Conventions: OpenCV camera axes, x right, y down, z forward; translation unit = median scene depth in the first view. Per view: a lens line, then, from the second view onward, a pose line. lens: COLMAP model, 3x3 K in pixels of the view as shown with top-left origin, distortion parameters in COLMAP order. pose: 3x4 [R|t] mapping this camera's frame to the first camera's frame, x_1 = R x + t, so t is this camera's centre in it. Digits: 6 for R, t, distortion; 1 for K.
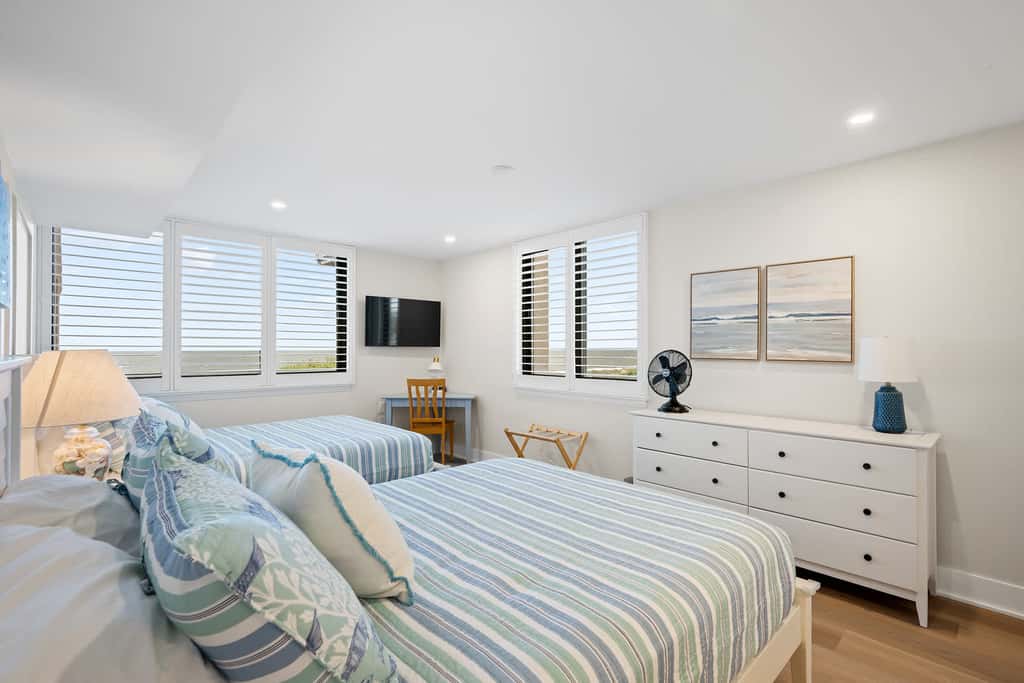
lens RADIAL K [[471.1, 0, 516.4], [0, 471.1, 341.4], [0, 0, 1]] dist [-0.001980, 0.000950]
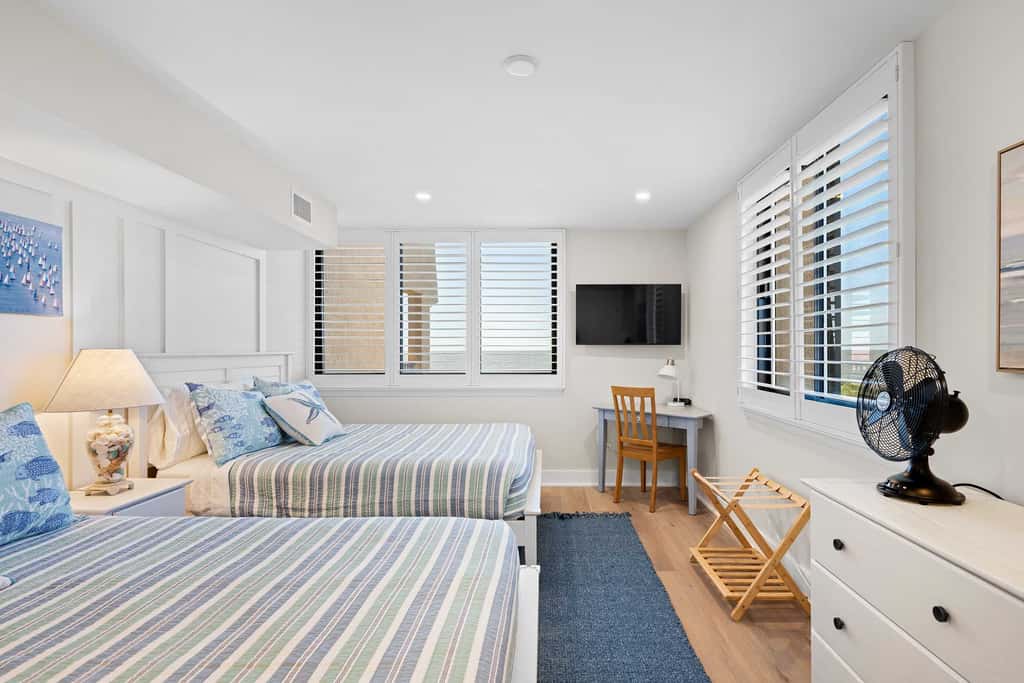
lens RADIAL K [[511.8, 0, 520.9], [0, 511.8, 345.9], [0, 0, 1]] dist [-0.005567, 0.002157]
pose [[0.723753, -0.004591, -0.690044, 0.256367], [0.012998, 0.999891, 0.006980, 0.005447], [0.689937, -0.014021, 0.723734, 0.286121]]
